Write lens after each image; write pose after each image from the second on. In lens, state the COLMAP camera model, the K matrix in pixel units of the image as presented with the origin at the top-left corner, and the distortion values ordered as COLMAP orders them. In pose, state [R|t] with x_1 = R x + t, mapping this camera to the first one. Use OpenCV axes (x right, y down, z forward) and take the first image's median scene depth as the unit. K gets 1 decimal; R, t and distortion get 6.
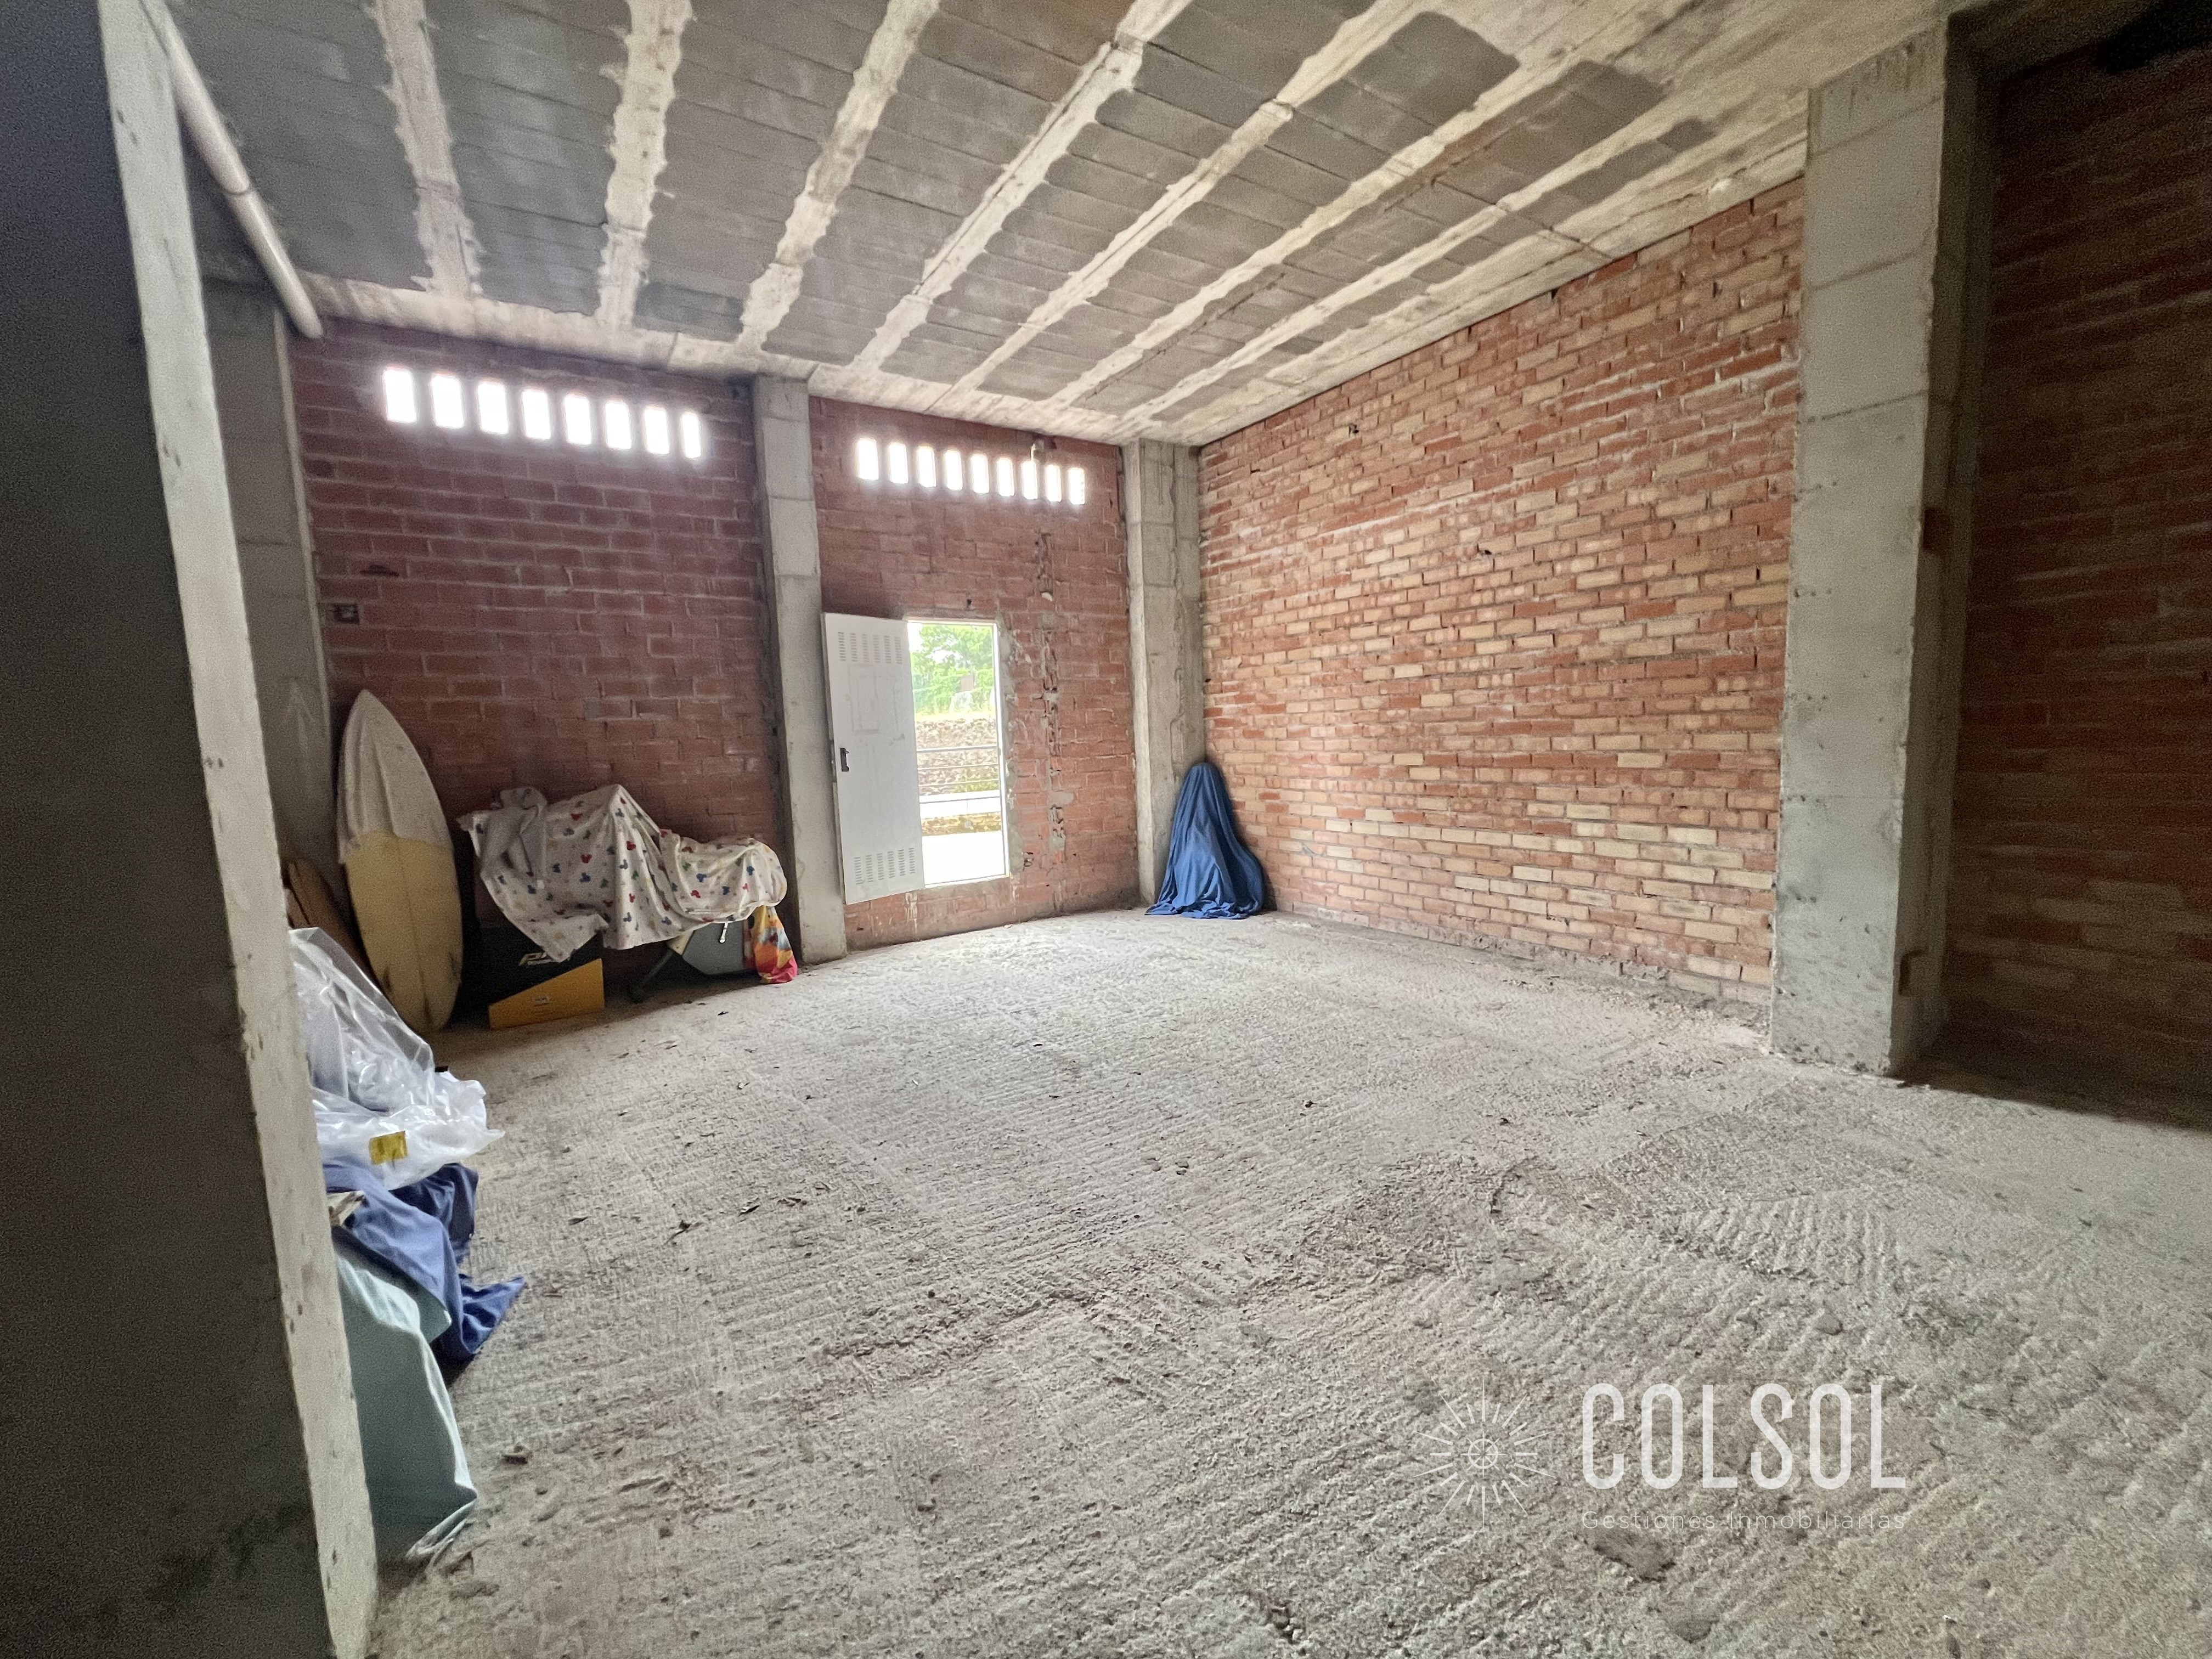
lens RADIAL K [[885.4, 0, 1090.5], [0, 885.4, 826.5], [0, 0, 1]] dist [-0.001530, -0.000393]
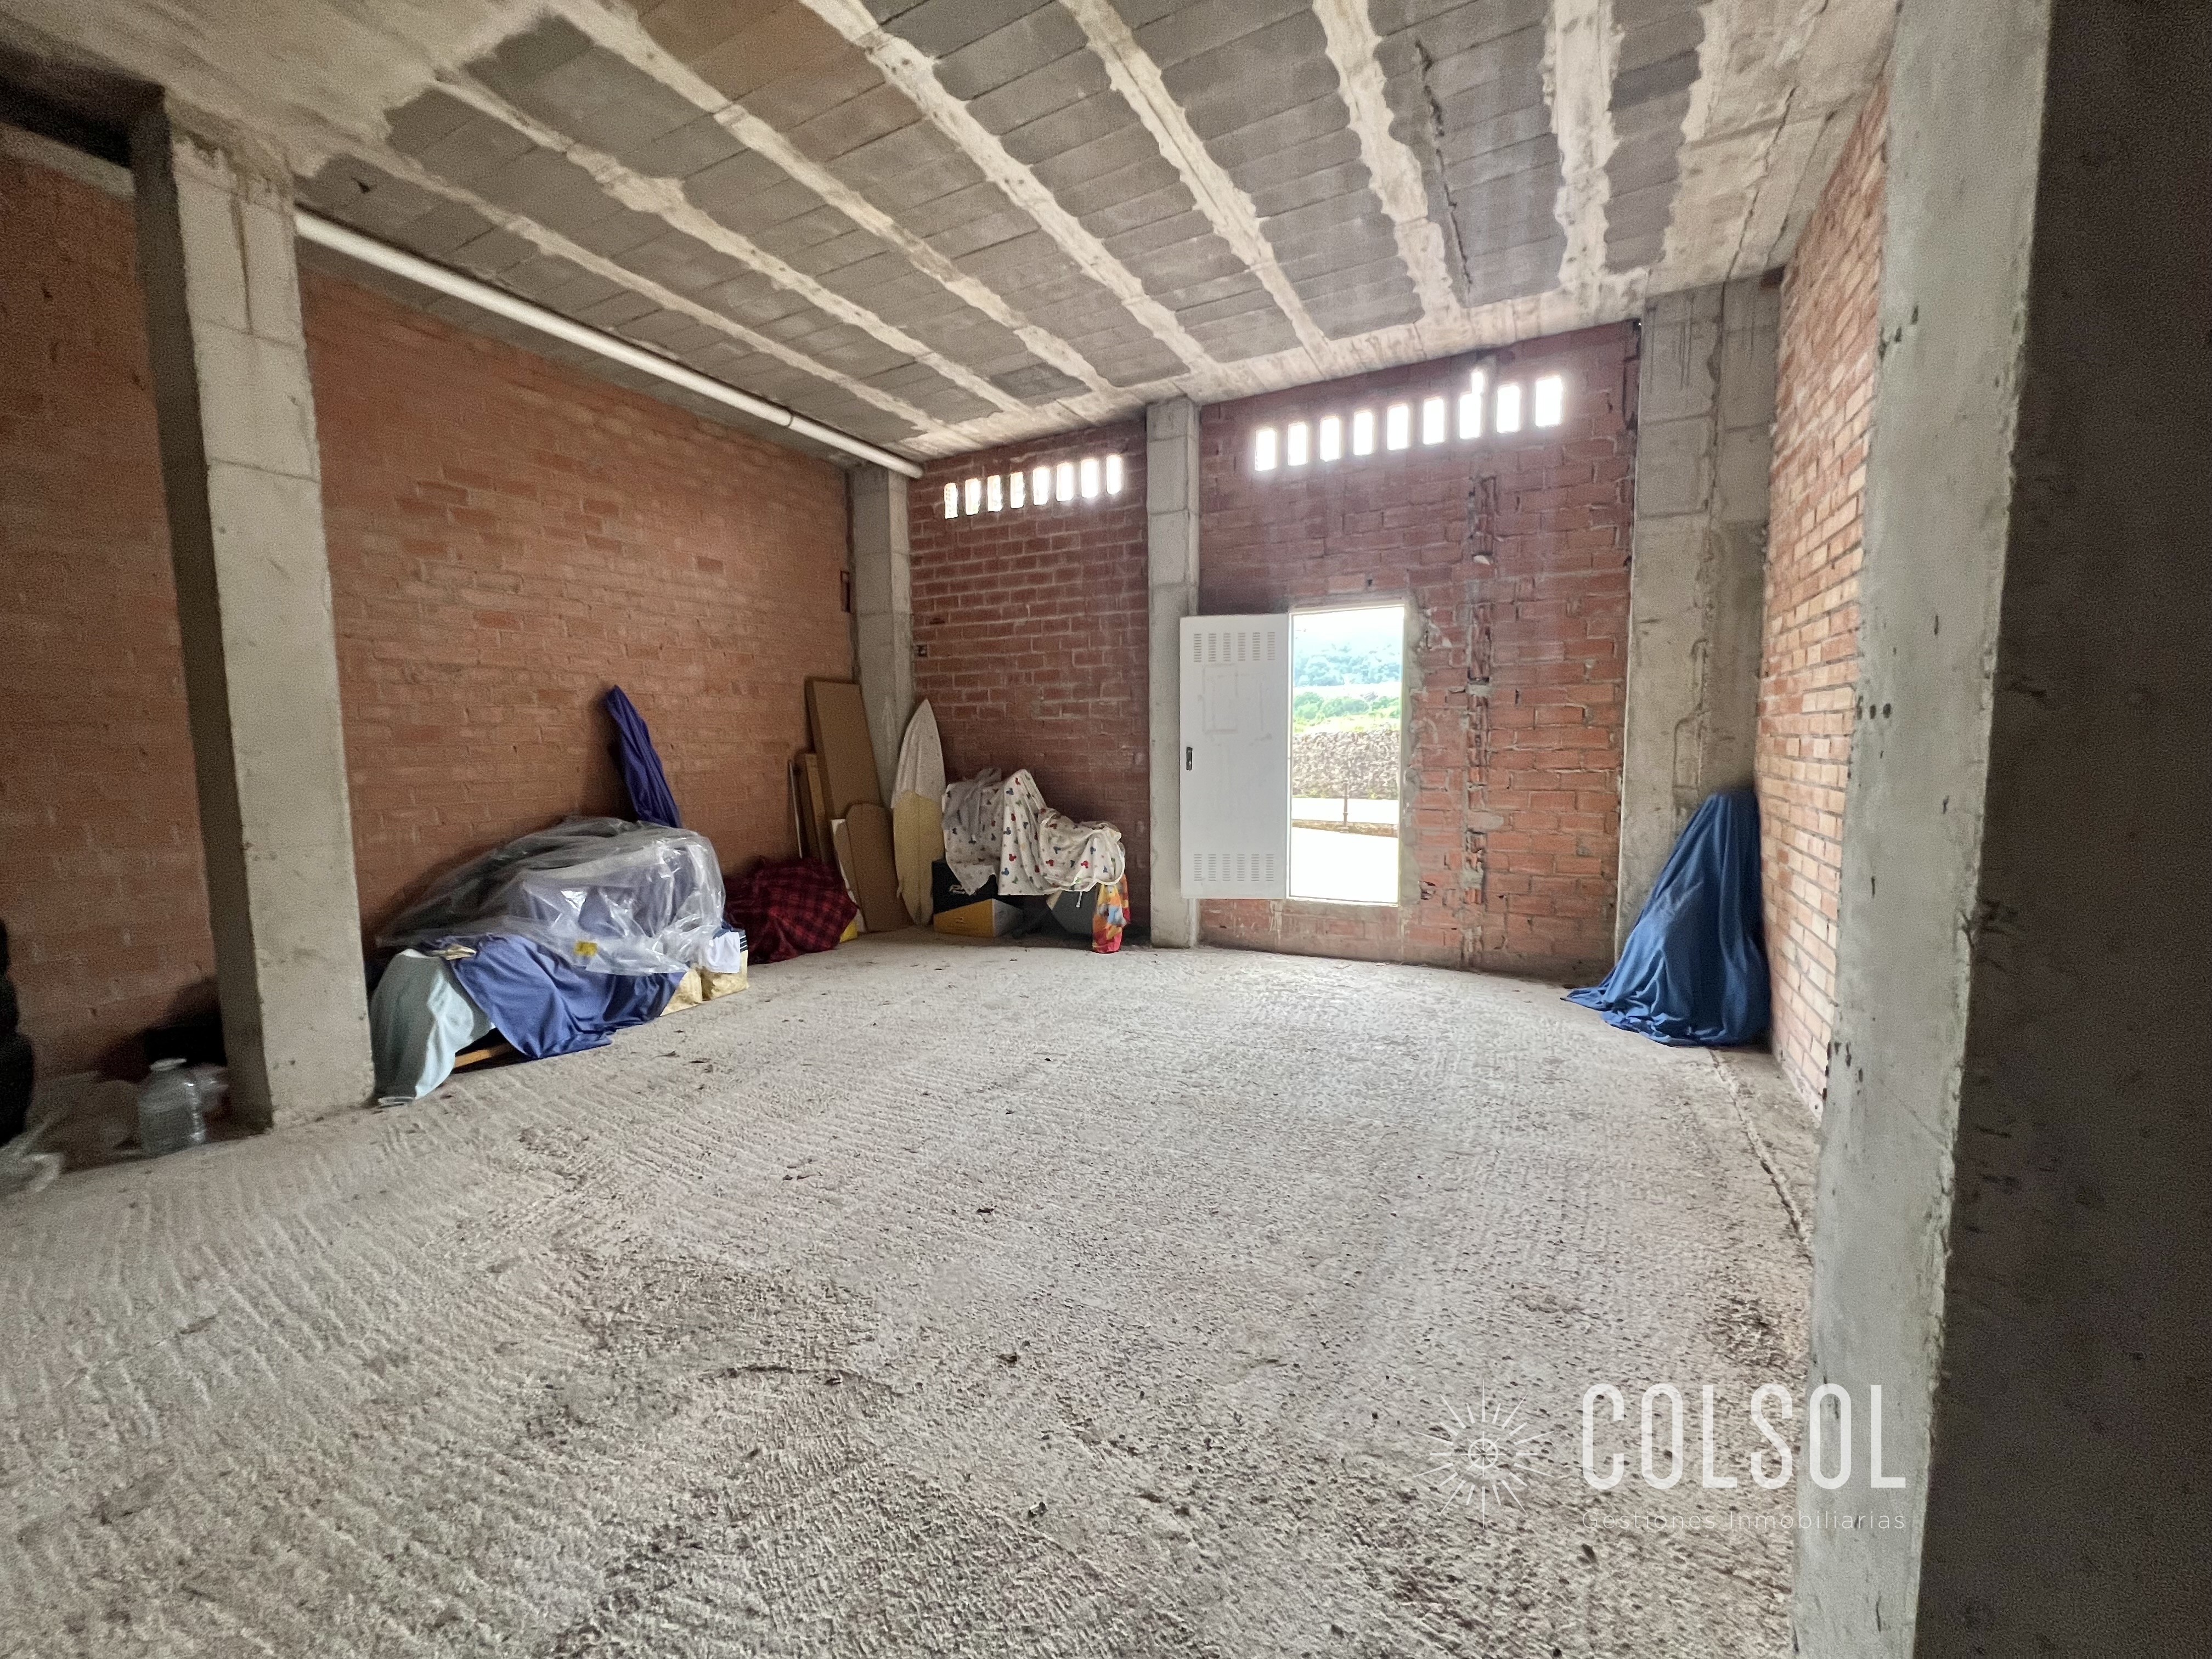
lens RADIAL K [[885.4, 0, 1093.0], [0, 885.4, 825.3], [0, 0, 1]] dist [-0.001530, -0.000393]
pose [[0.498268, 0.112460, -0.859699, 0.635541], [-0.097780, 0.992515, 0.073162, -0.070757], [0.861492, 0.047607, 0.505535, 0.437946]]
